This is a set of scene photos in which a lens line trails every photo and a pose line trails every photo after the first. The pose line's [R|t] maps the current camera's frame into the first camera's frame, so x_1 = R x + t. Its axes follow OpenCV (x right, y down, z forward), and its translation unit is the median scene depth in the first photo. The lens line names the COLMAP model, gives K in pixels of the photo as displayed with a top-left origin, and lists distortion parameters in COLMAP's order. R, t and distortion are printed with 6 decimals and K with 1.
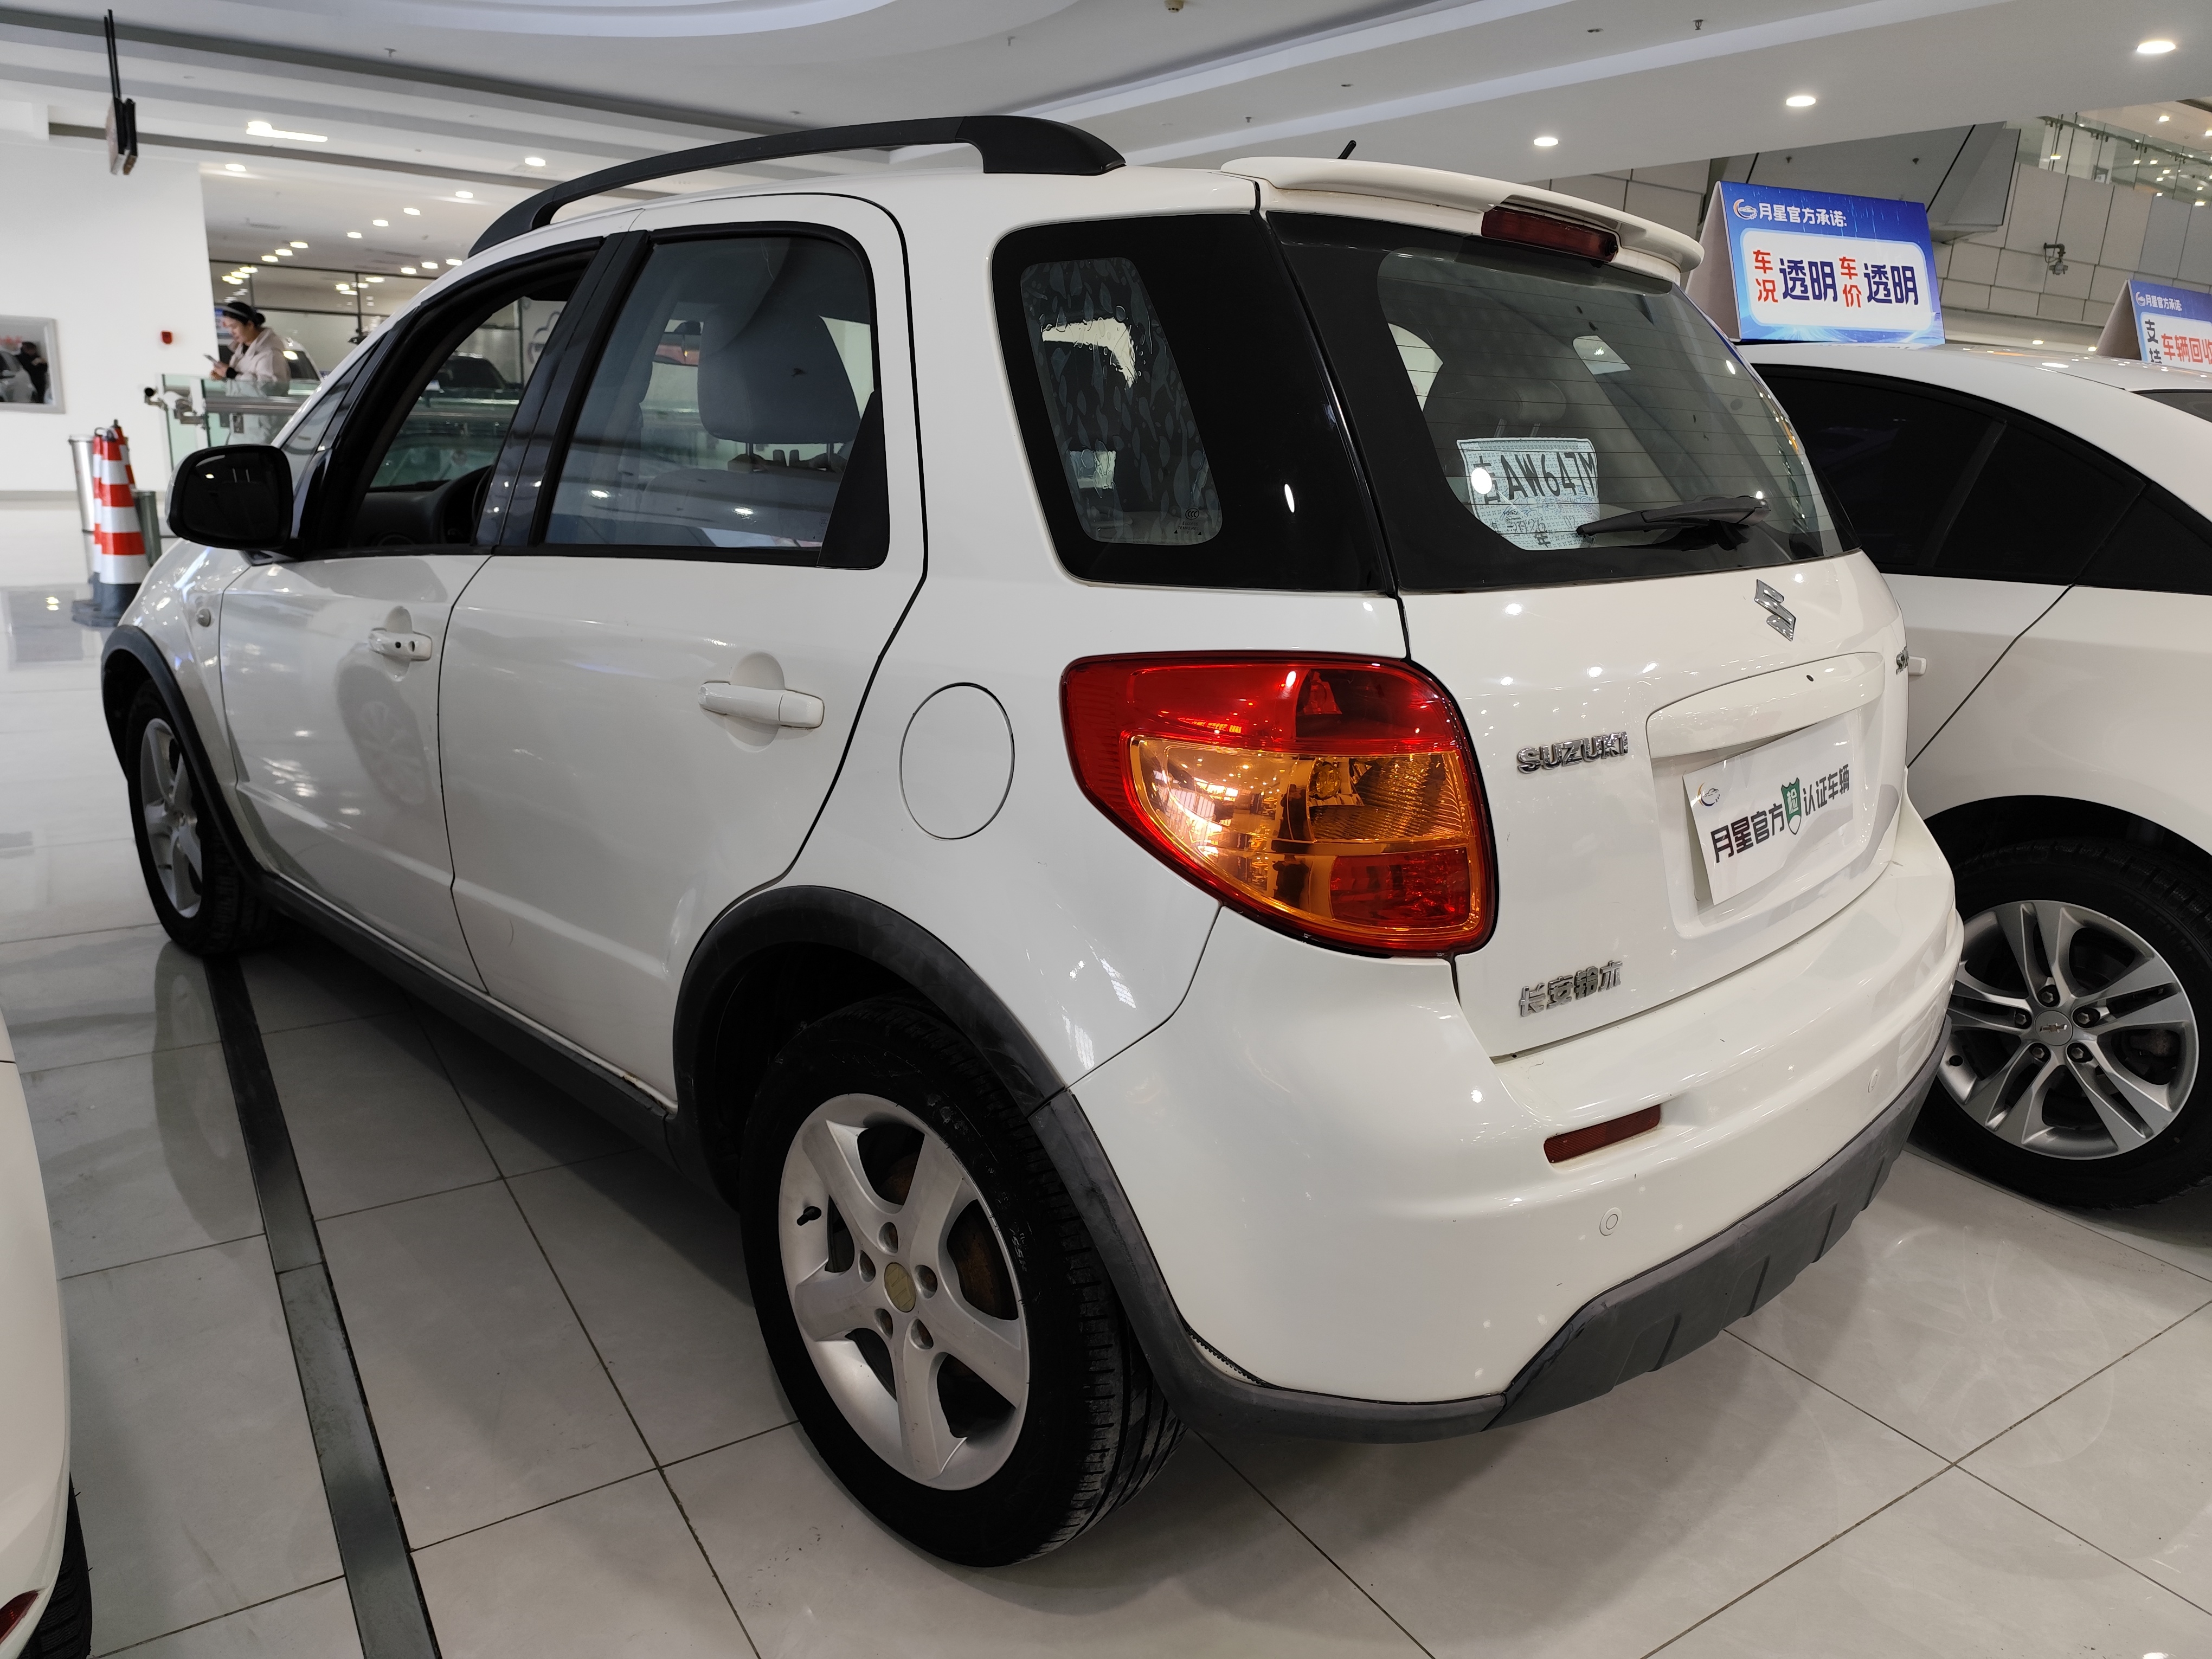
lens RADIAL K [[1479.4, 0, 1108.8], [0, 1479.4, 823.7], [0, 0, 1]] dist [0.046257, -0.037625]
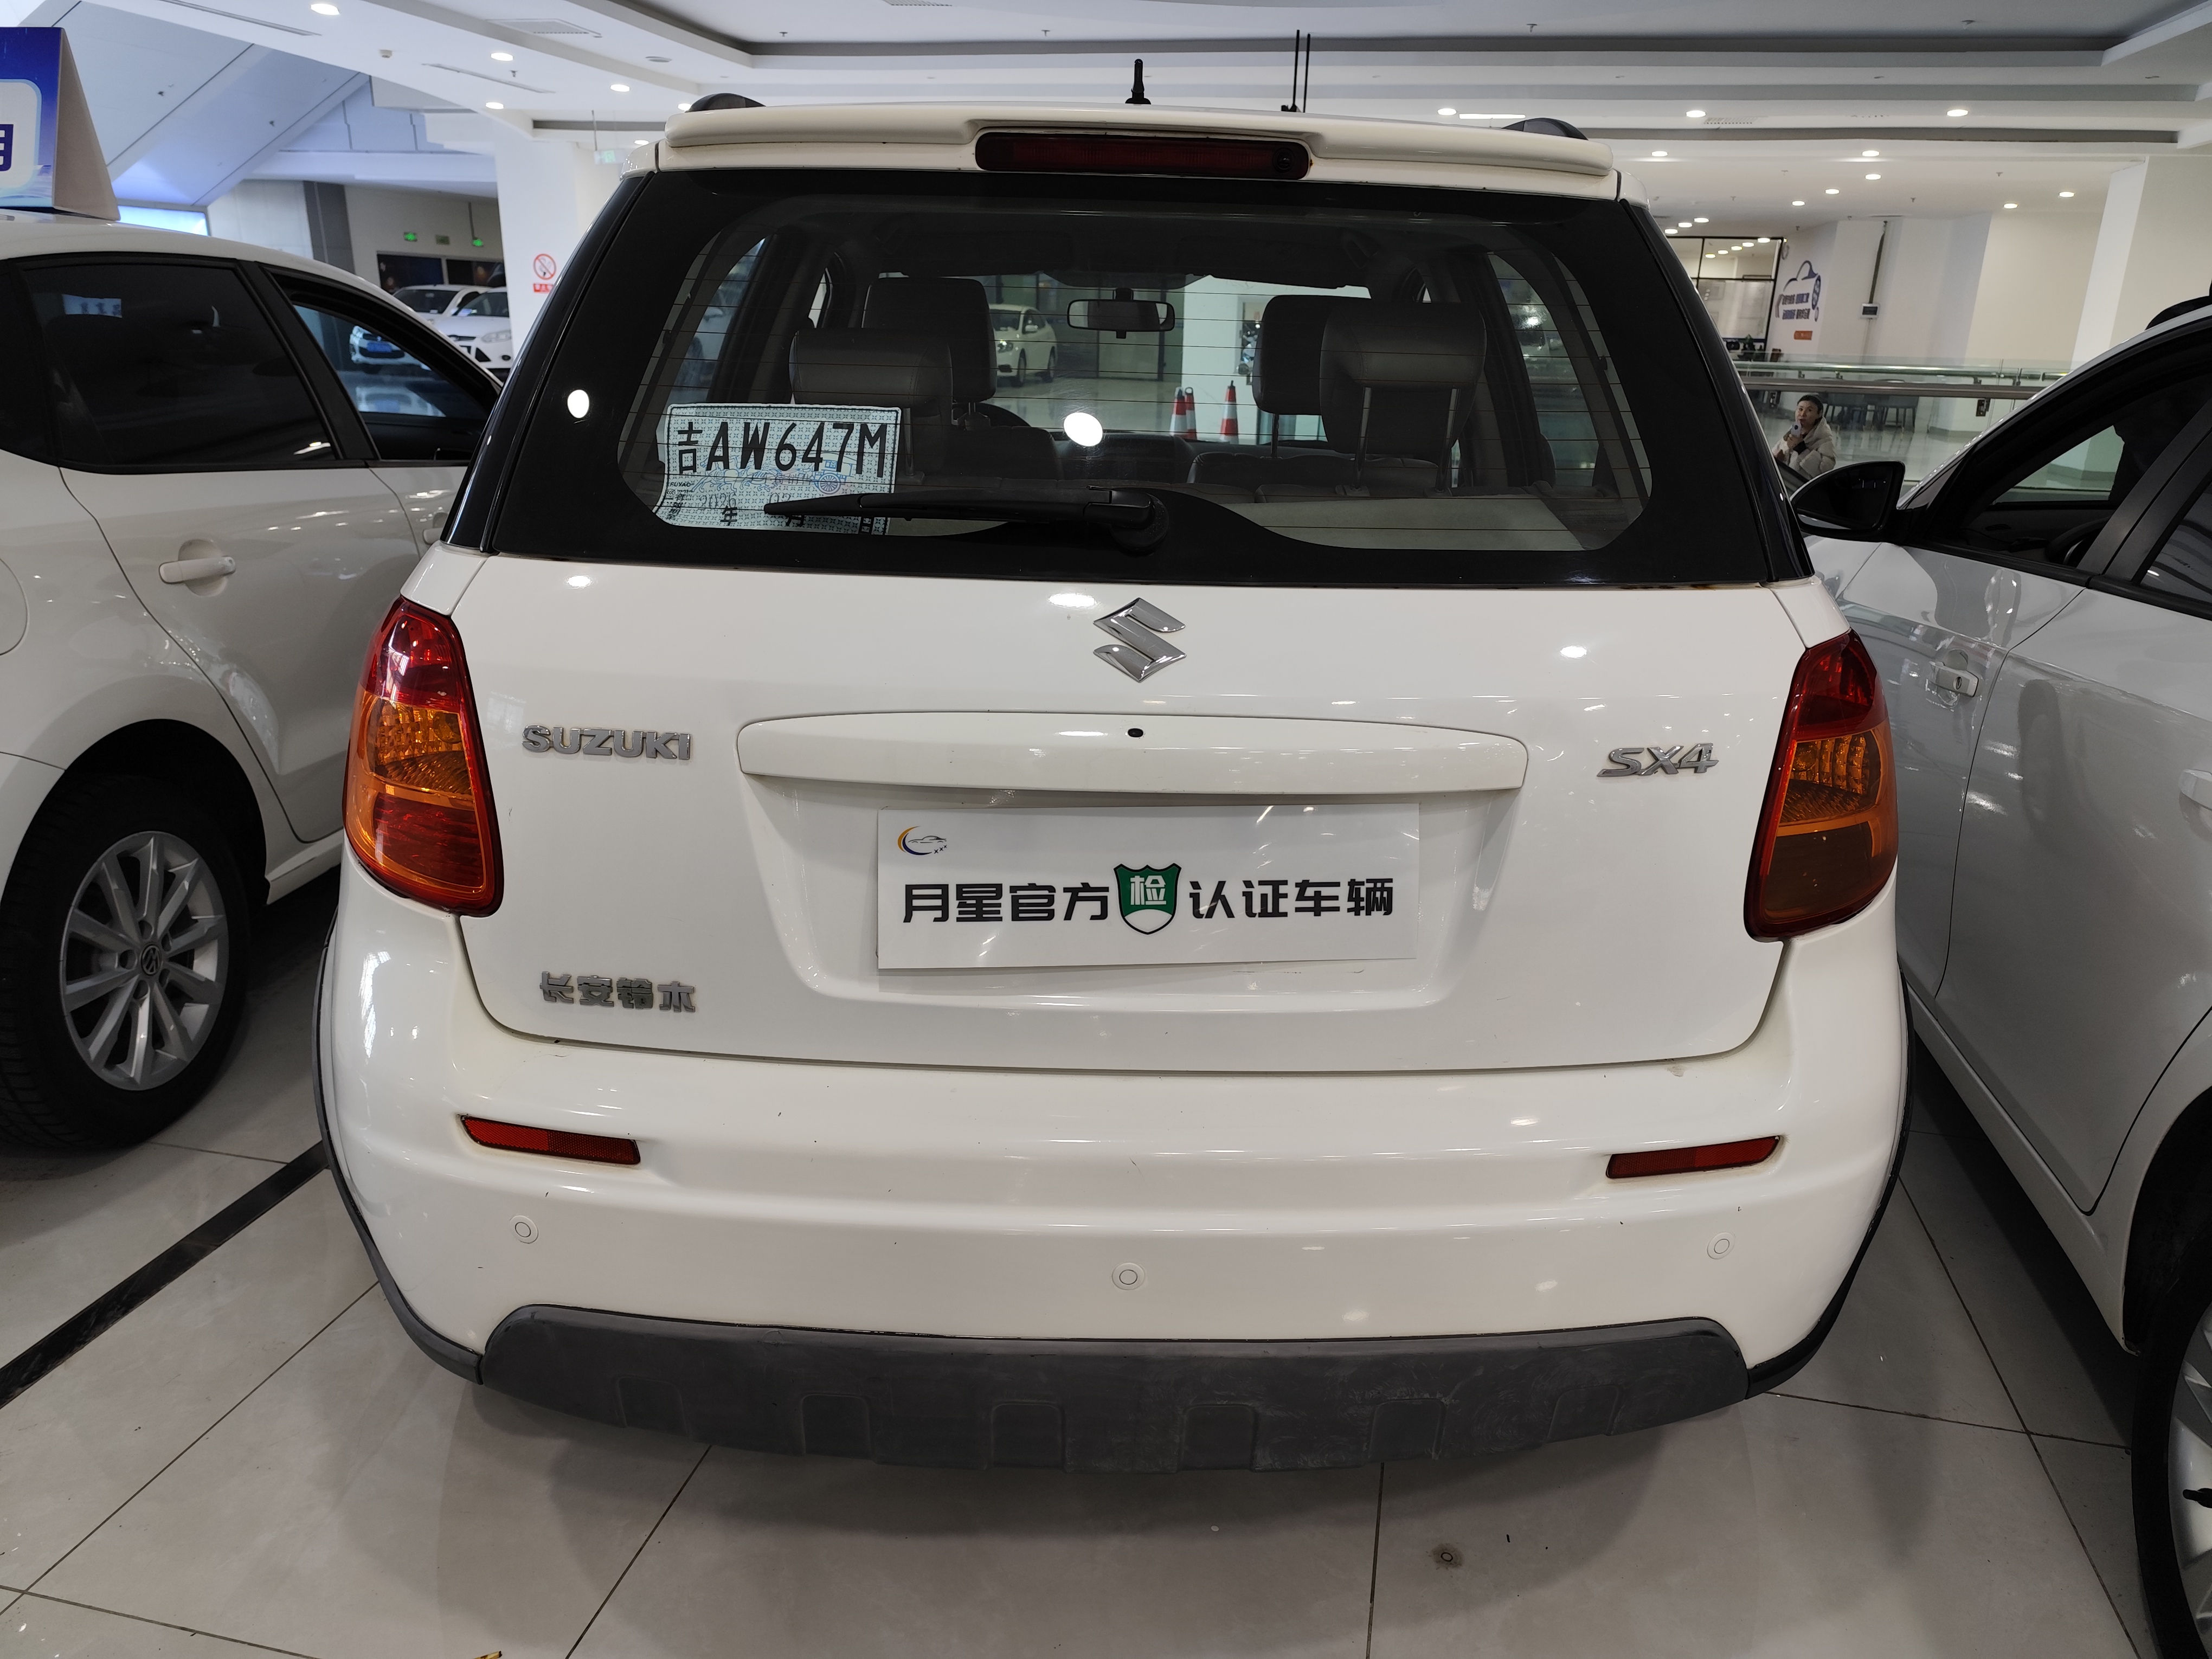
lens RADIAL K [[1479.4, 0, 1120.4], [0, 1479.4, 823.3], [0, 0, 1]] dist [0.046257, -0.037625]
pose [[0.711458, 0.204339, -0.672364, 1.048665], [-0.185776, 0.977441, 0.100477, -0.134960], [0.677727, 0.053424, 0.733370, 0.474442]]
